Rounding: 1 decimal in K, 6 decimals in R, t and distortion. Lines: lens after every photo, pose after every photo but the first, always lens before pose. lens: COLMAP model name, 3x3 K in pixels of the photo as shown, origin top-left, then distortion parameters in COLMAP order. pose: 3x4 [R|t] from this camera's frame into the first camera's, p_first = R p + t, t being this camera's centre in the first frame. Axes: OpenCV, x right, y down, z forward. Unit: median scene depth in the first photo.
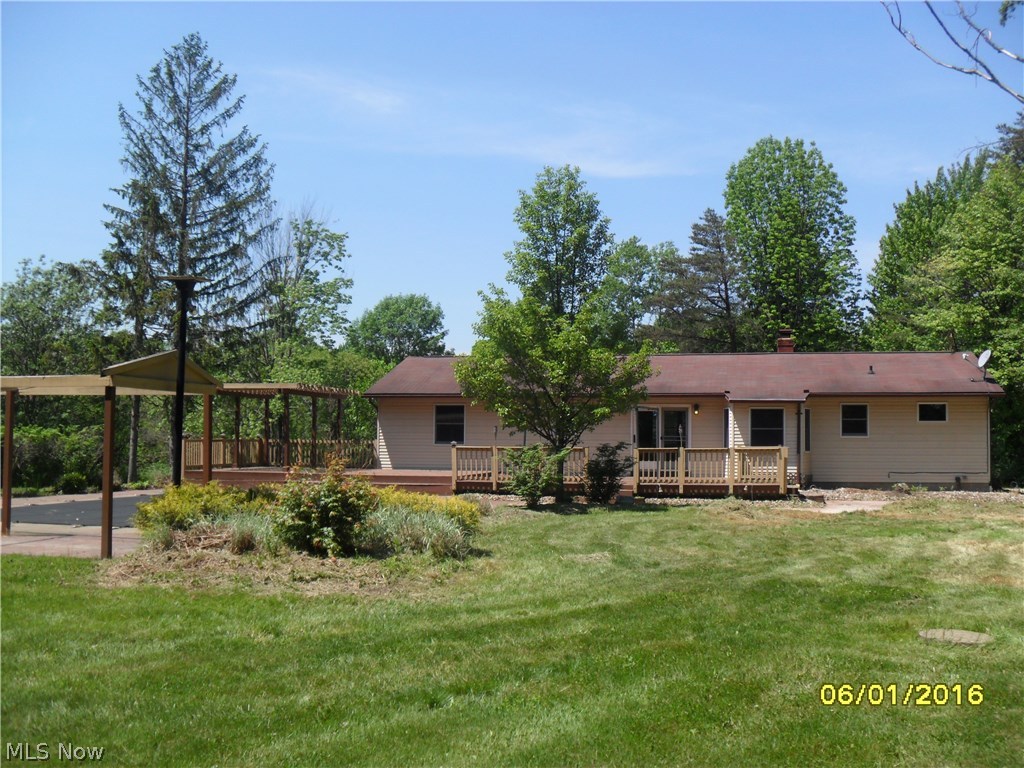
lens RADIAL K [[1069.6, 0, 512.0], [0, 1069.6, 384.0], [0, 0, 1]] dist [-0.206820, 0.282958]
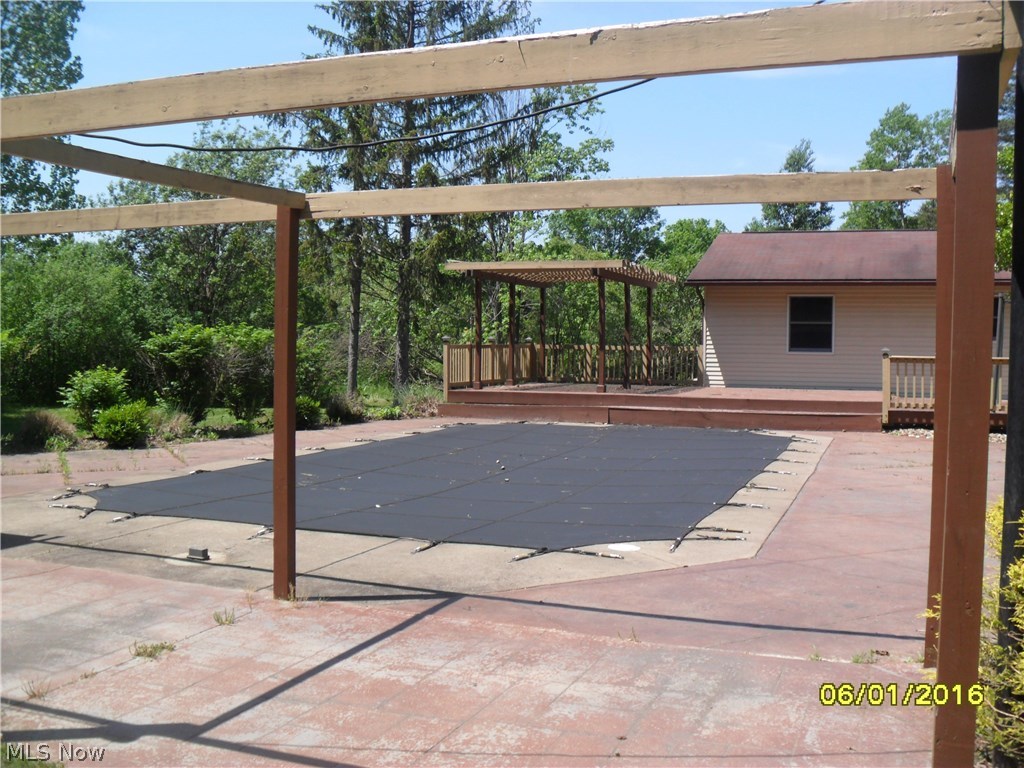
lens RADIAL K [[1069.6, 0, 512.0], [0, 1069.6, 384.0], [0, 0, 1]] dist [-0.206820, 0.282958]
pose [[0.991301, 0.007643, -0.131394, -0.152763], [0.003762, 0.996260, 0.086329, 0.015744], [0.131562, -0.086073, 0.987564, 0.272164]]
